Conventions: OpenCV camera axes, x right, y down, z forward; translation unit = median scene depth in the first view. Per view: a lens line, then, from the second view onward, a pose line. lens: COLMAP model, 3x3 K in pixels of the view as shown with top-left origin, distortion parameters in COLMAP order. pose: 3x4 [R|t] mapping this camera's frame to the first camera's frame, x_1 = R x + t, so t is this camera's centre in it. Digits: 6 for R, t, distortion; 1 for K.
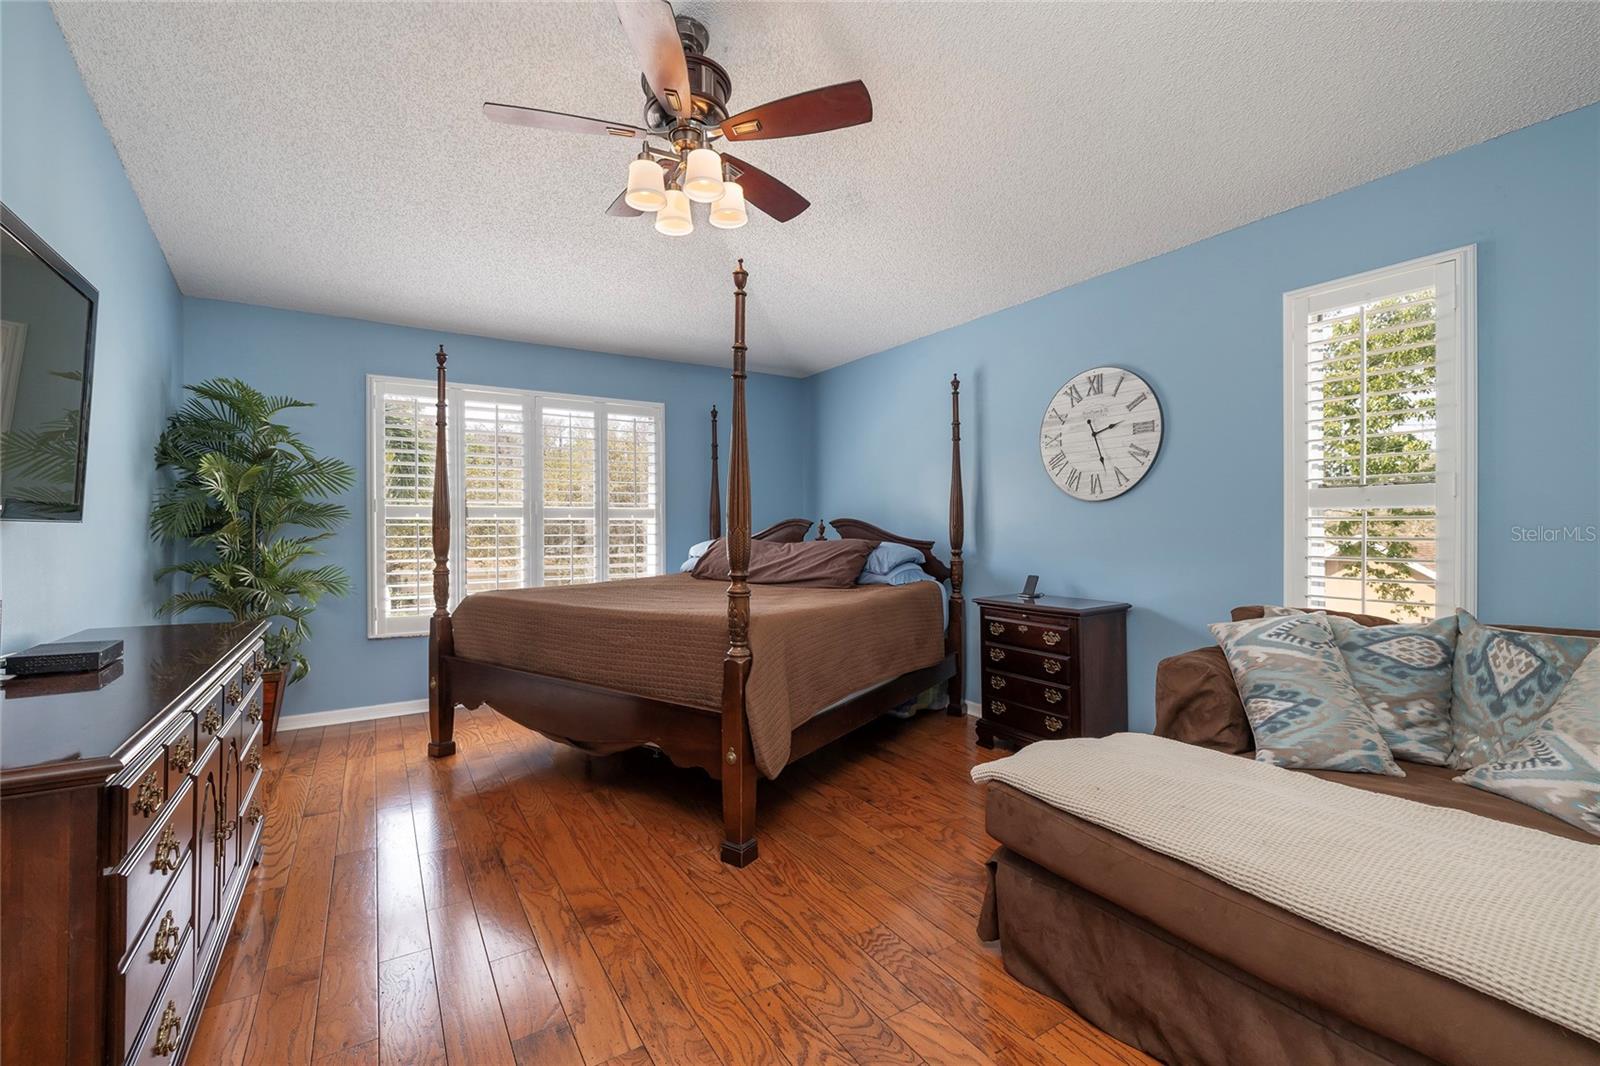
lens RADIAL K [[678.1, 0, 790.0], [0, 678.1, 527.8], [0, 0, 1]] dist [-0.001379, 0.000128]
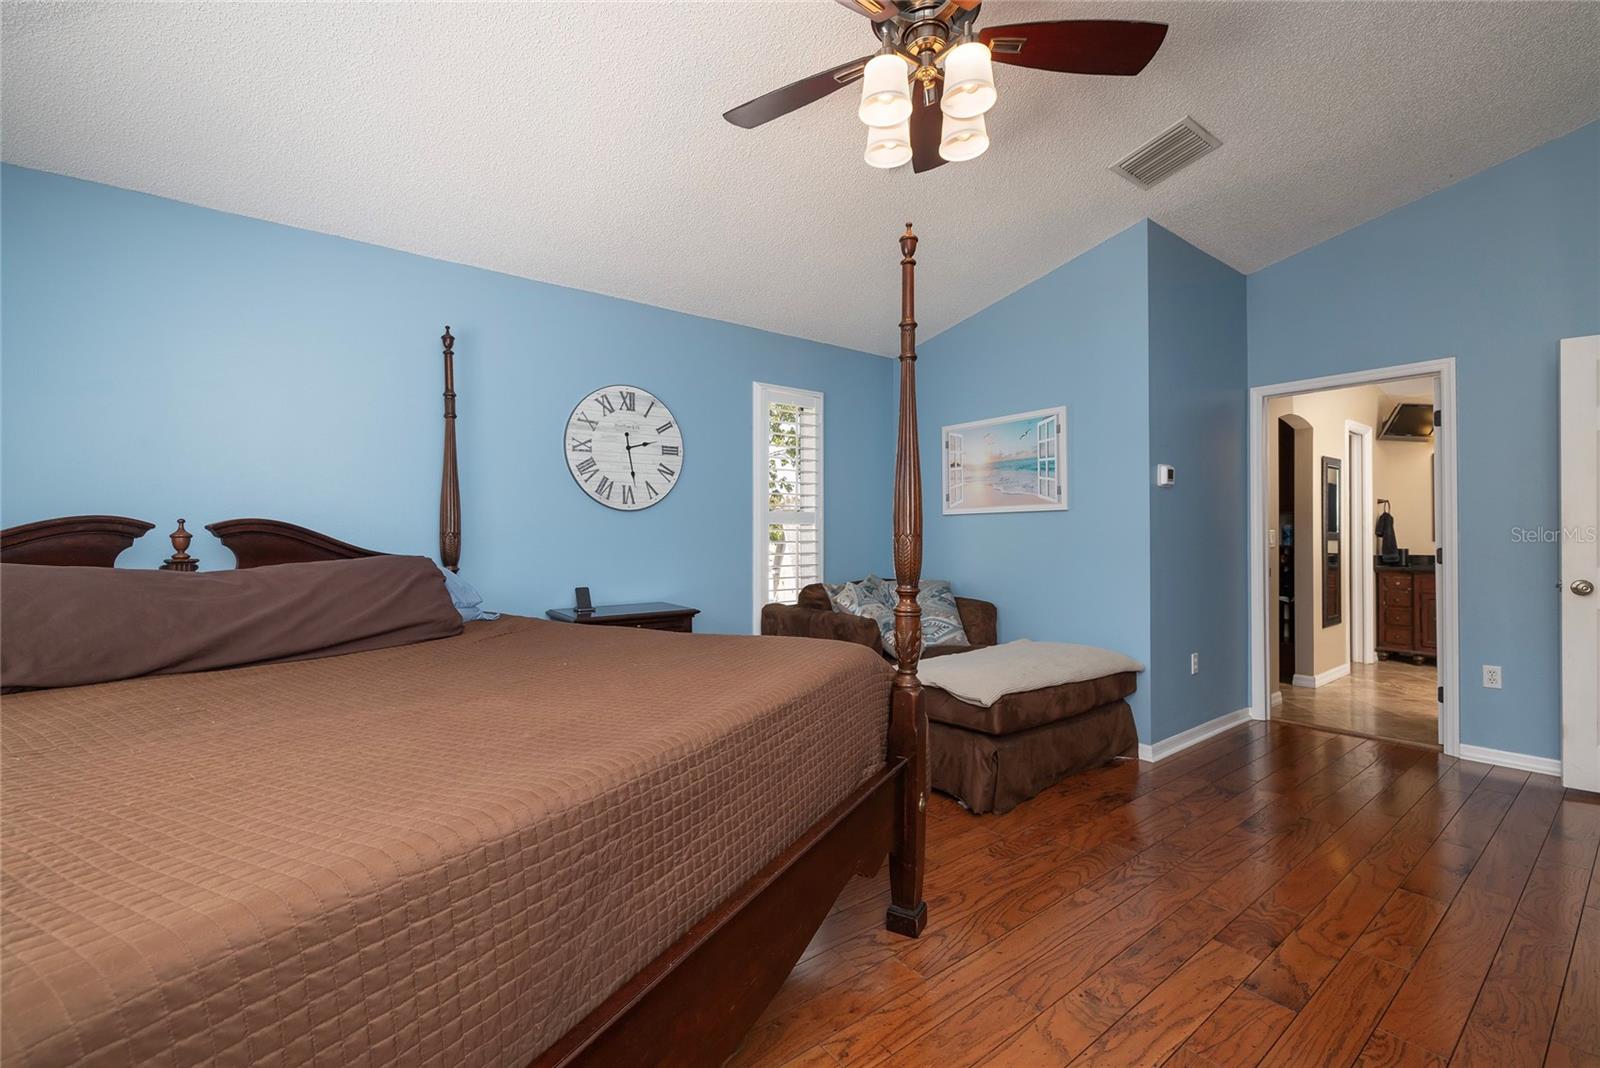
lens RADIAL K [[678.1, 0, 790.0], [0, 678.1, 528.8], [0, 0, 1]] dist [-0.001379, 0.000128]
pose [[-0.099975, 0.012523, 0.994911, -0.631000], [0.004447, 0.999916, -0.012139, 0.002893], [-0.994980, 0.003211, -0.100023, 0.855704]]
